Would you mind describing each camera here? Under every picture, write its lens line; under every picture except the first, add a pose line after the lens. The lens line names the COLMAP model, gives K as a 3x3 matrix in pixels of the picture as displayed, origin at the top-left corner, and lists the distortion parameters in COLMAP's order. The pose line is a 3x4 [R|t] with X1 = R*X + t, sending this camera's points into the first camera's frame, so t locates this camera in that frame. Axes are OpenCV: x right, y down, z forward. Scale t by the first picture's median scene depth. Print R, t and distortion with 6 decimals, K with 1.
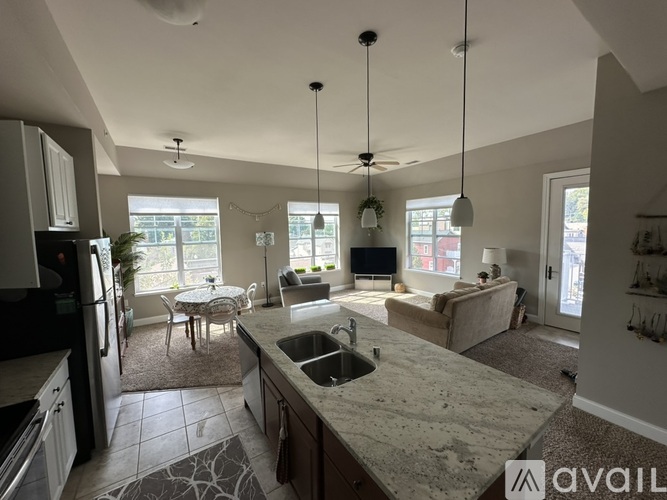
lens RADIAL K [[265.3, 0, 333.5], [0, 265.3, 250.0], [0, 0, 1]] dist [-0.000423, -0.000103]
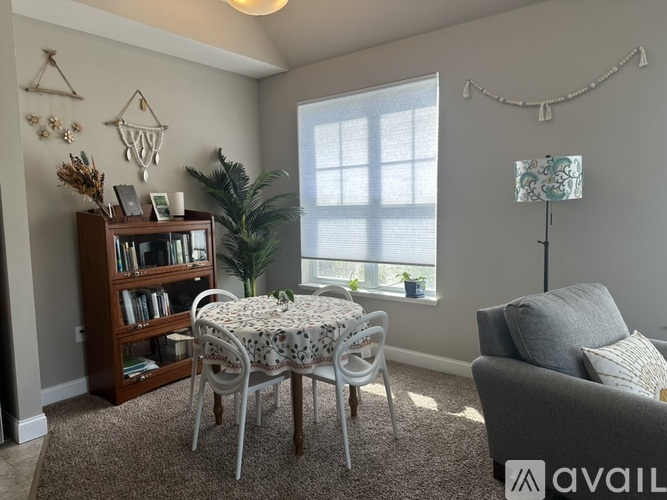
lens RADIAL K [[468.2, 0, 333.5], [0, 468.2, 250.0], [0, 0, 1]] dist [0.086873, -0.131208]
pose [[0.322963, 0.098010, -0.941323, 0.487222], [-0.066445, 0.994517, 0.080752, 0.022214], [0.944076, 0.036466, 0.327705, 1.826897]]
